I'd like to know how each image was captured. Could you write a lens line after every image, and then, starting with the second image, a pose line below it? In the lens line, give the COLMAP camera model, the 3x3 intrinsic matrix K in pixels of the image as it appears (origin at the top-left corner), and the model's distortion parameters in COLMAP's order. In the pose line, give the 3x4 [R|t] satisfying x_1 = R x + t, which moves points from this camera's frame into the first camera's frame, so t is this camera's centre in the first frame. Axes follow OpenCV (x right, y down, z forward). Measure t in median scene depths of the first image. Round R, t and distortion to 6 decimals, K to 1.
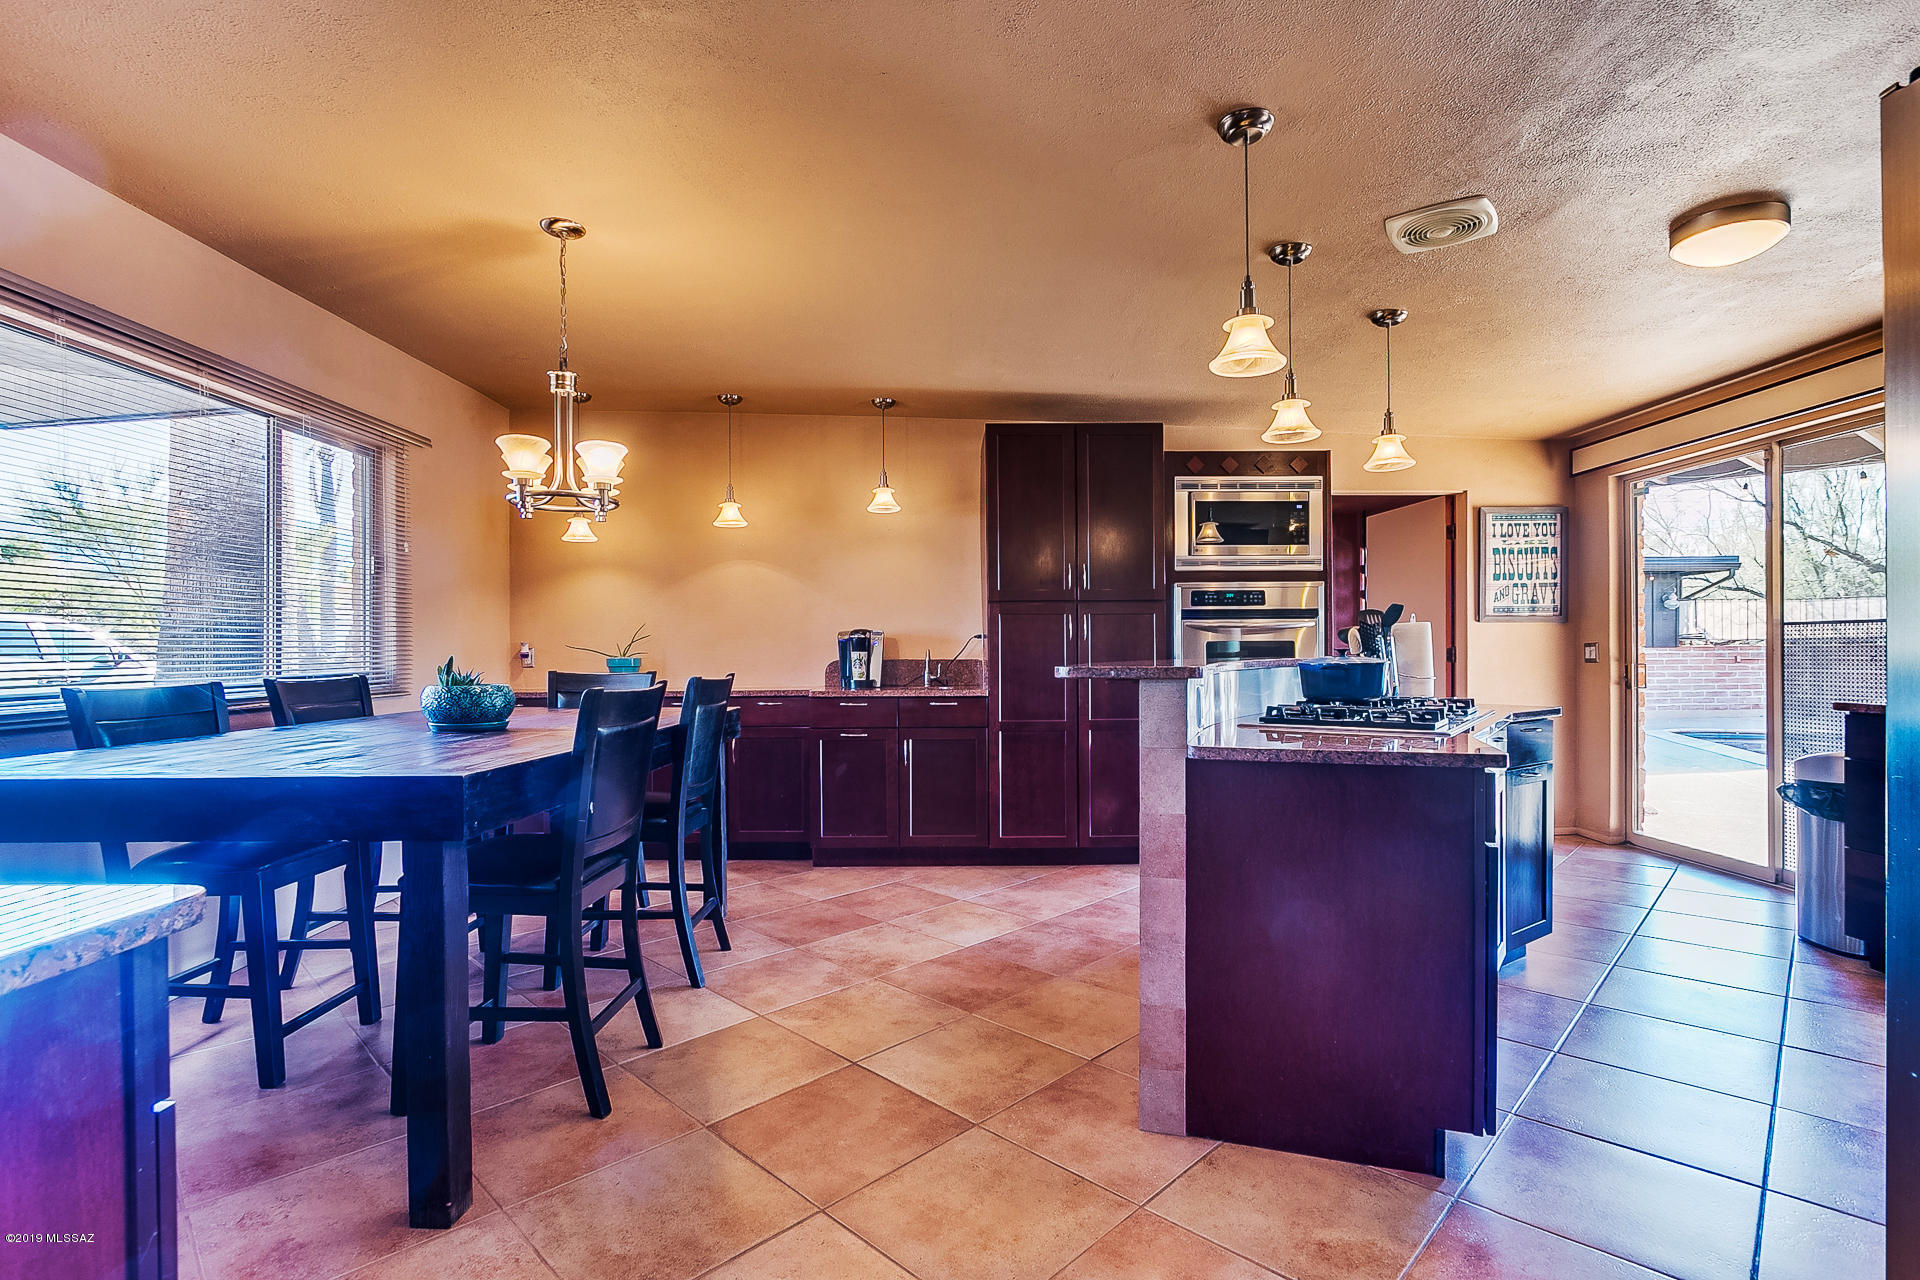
lens RADIAL K [[916.1, 0, 960.5], [0, 916.1, 656.5], [0, 0, 1]] dist [-0.000819, 0.000512]
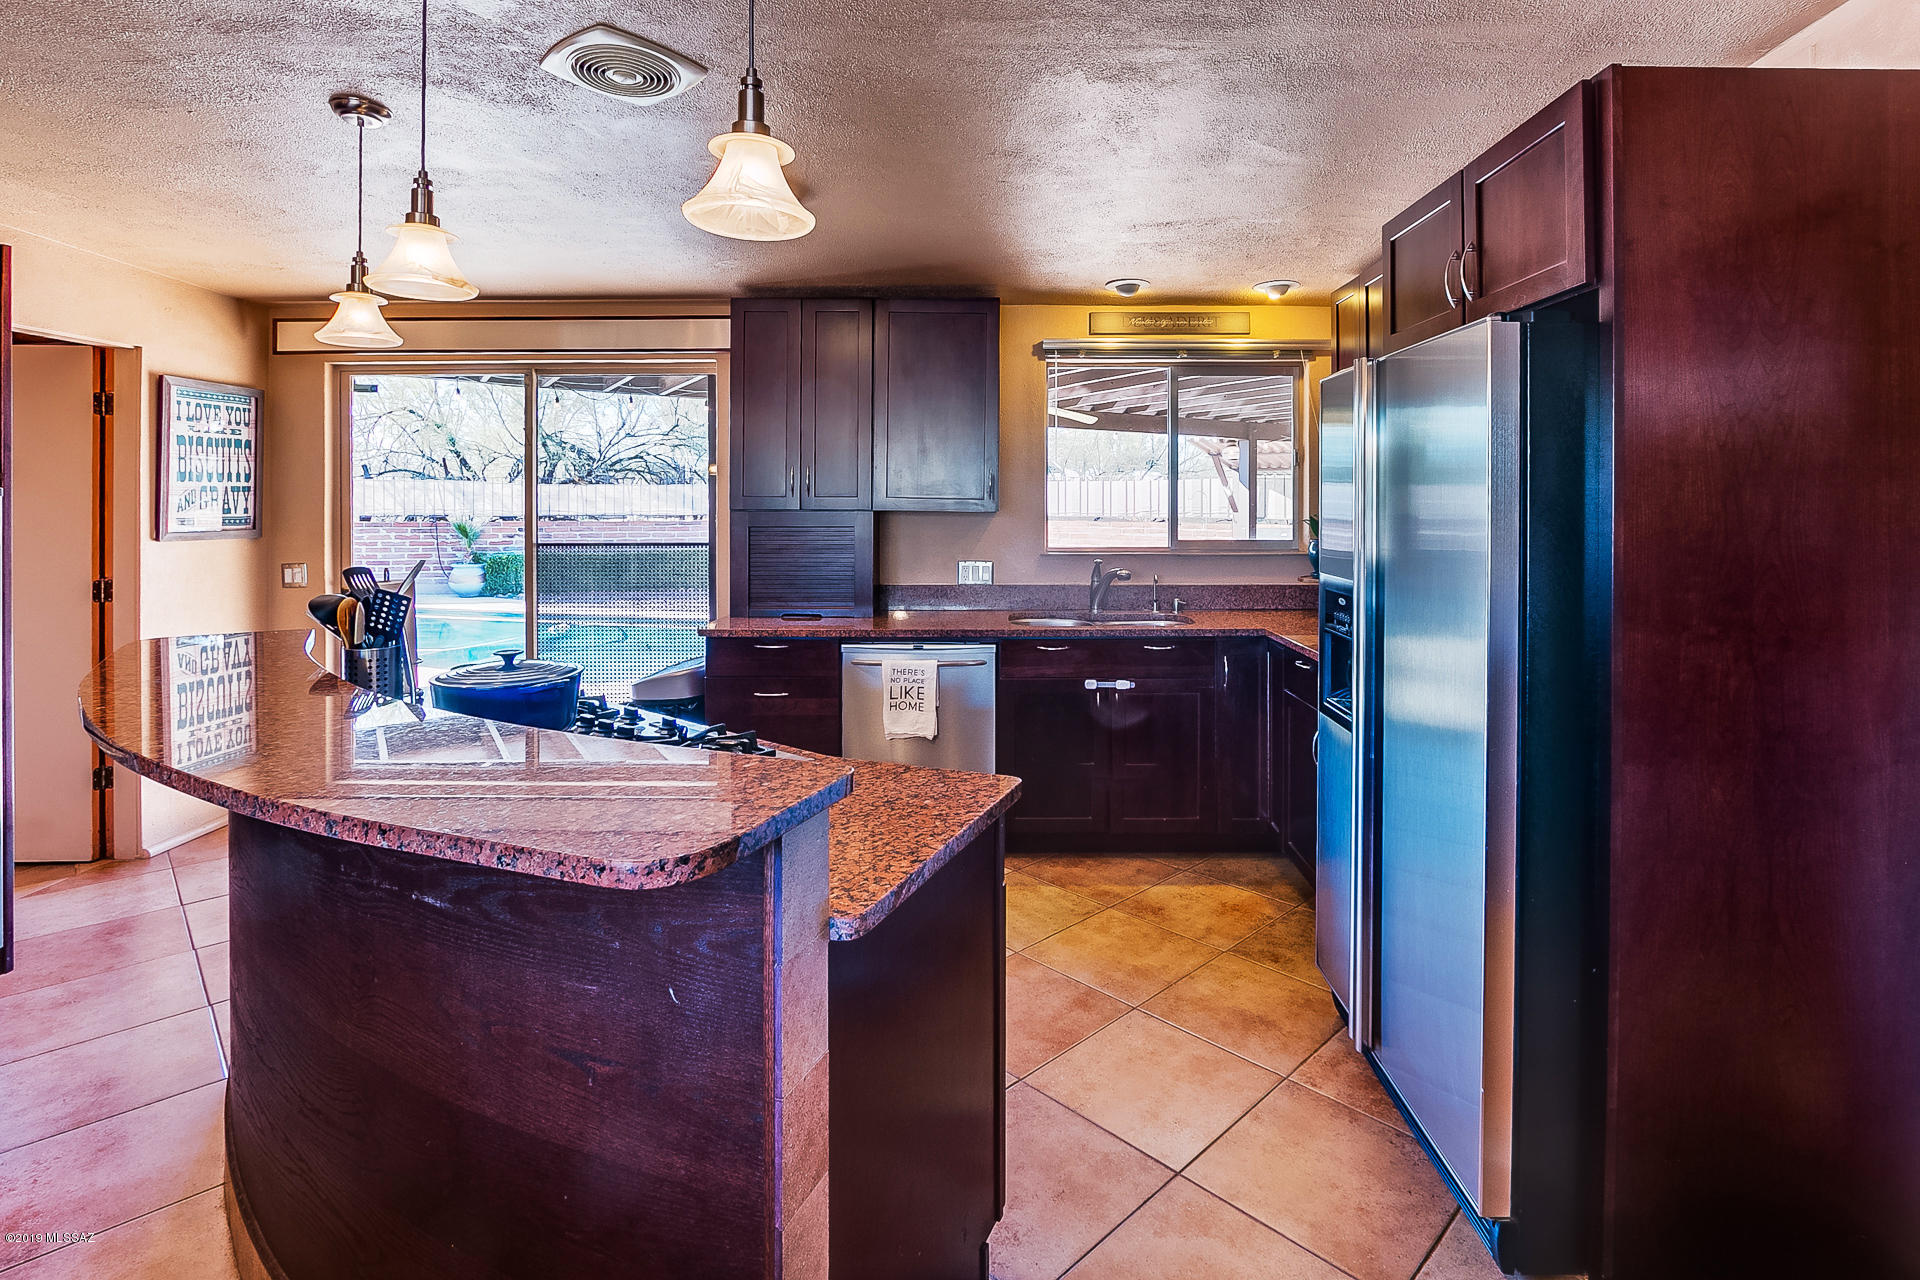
lens RADIAL K [[949.4, 0, 1000.3], [0, 949.4, 500.2], [0, 0, 1]] dist [-0.003894, -0.000407]
pose [[0.040206, 0.010769, 0.999133, -0.117375], [0.008801, 0.999899, -0.011132, -0.054953], [-0.999153, 0.009241, 0.040107, 0.340233]]
